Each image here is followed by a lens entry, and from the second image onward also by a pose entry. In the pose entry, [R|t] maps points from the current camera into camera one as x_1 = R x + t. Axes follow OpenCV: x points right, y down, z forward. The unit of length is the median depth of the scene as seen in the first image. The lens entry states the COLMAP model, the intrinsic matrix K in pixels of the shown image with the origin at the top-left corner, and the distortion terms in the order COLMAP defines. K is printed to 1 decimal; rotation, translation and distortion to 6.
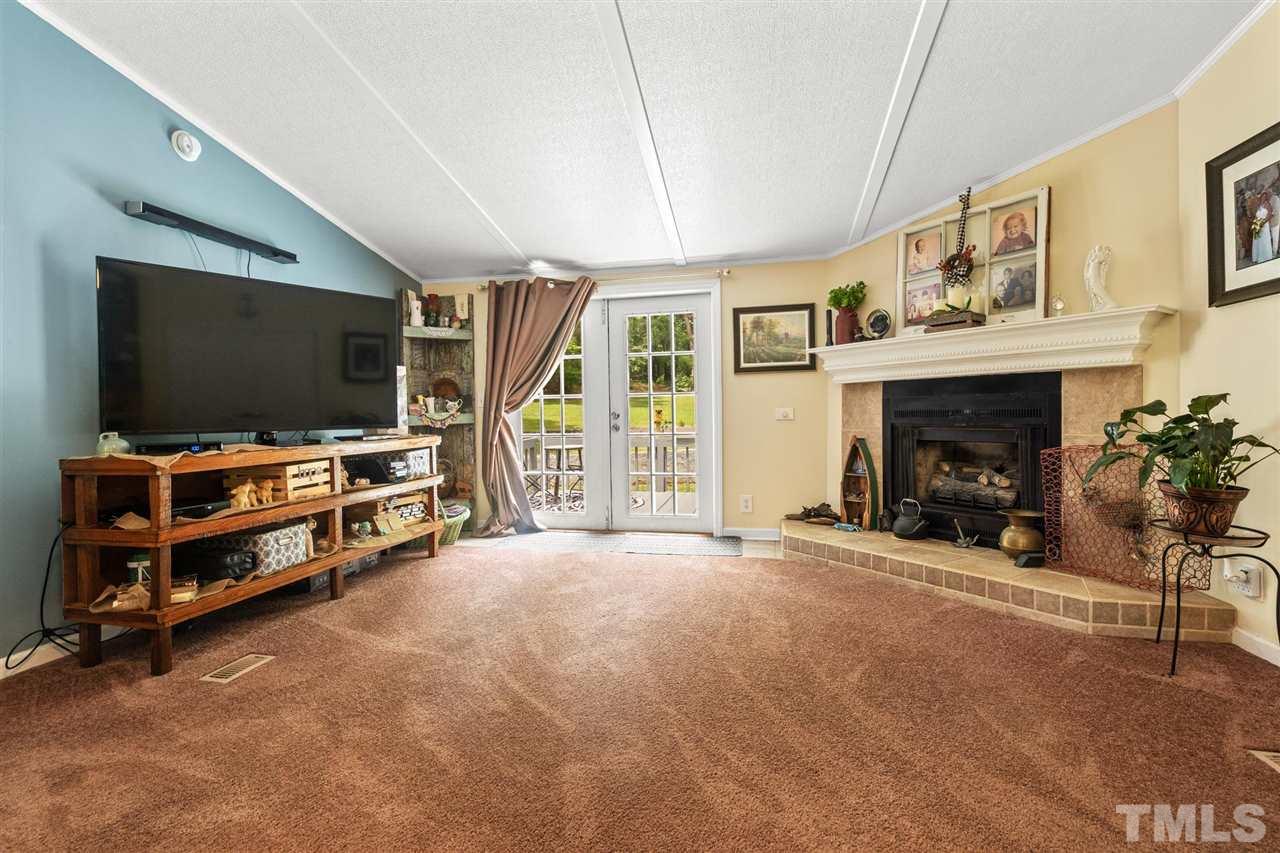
lens RADIAL K [[597.7, 0, 640.6], [0, 597.7, 420.4], [0, 0, 1]] dist [-0.000729, -0.000090]
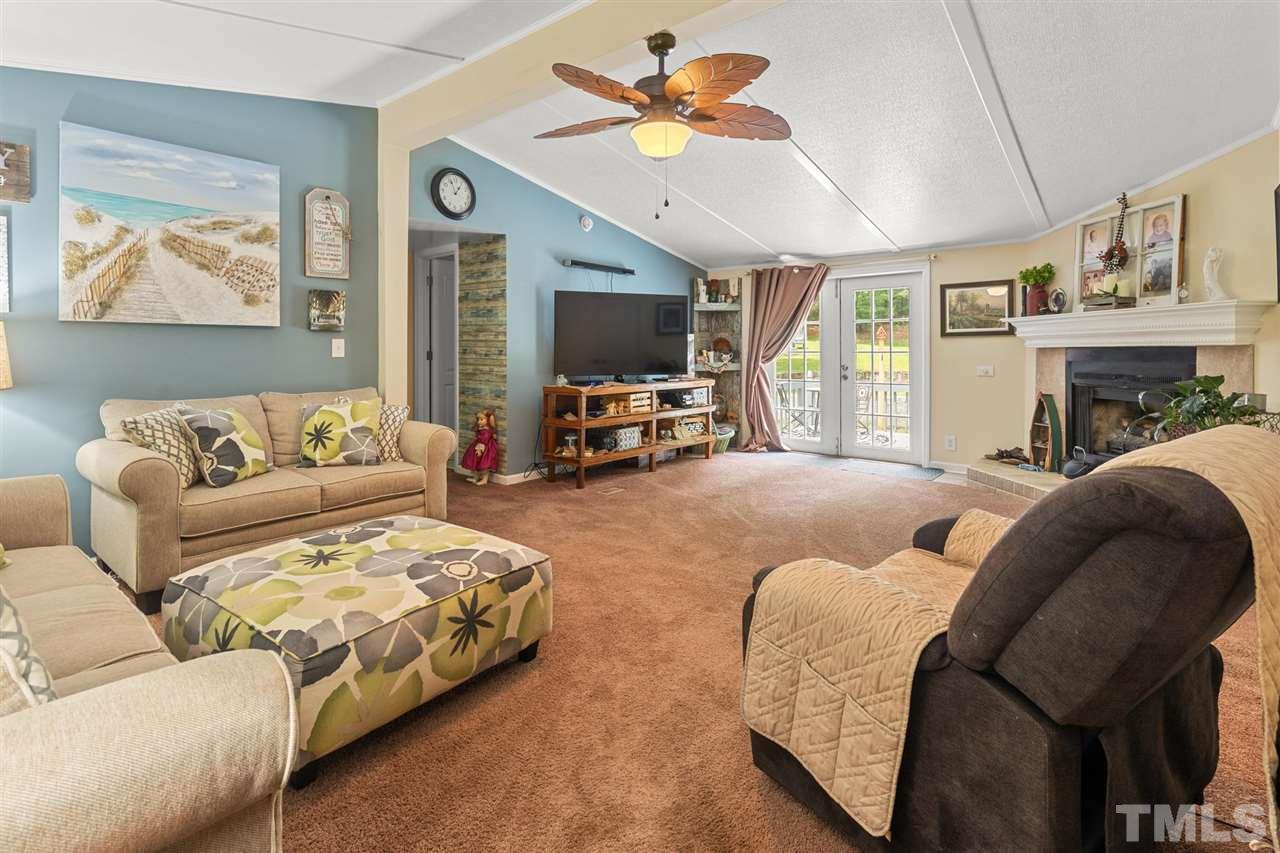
lens RADIAL K [[603.2, 0, 638.4], [0, 603.2, 350.0], [0, 0, 1]] dist [-0.001017, -0.000448]
pose [[0.884577, 0.013765, -0.466191, 0.214170], [-0.020112, 0.999760, -0.008641, -0.032817], [0.465960, 0.017019, 0.884642, -0.460391]]
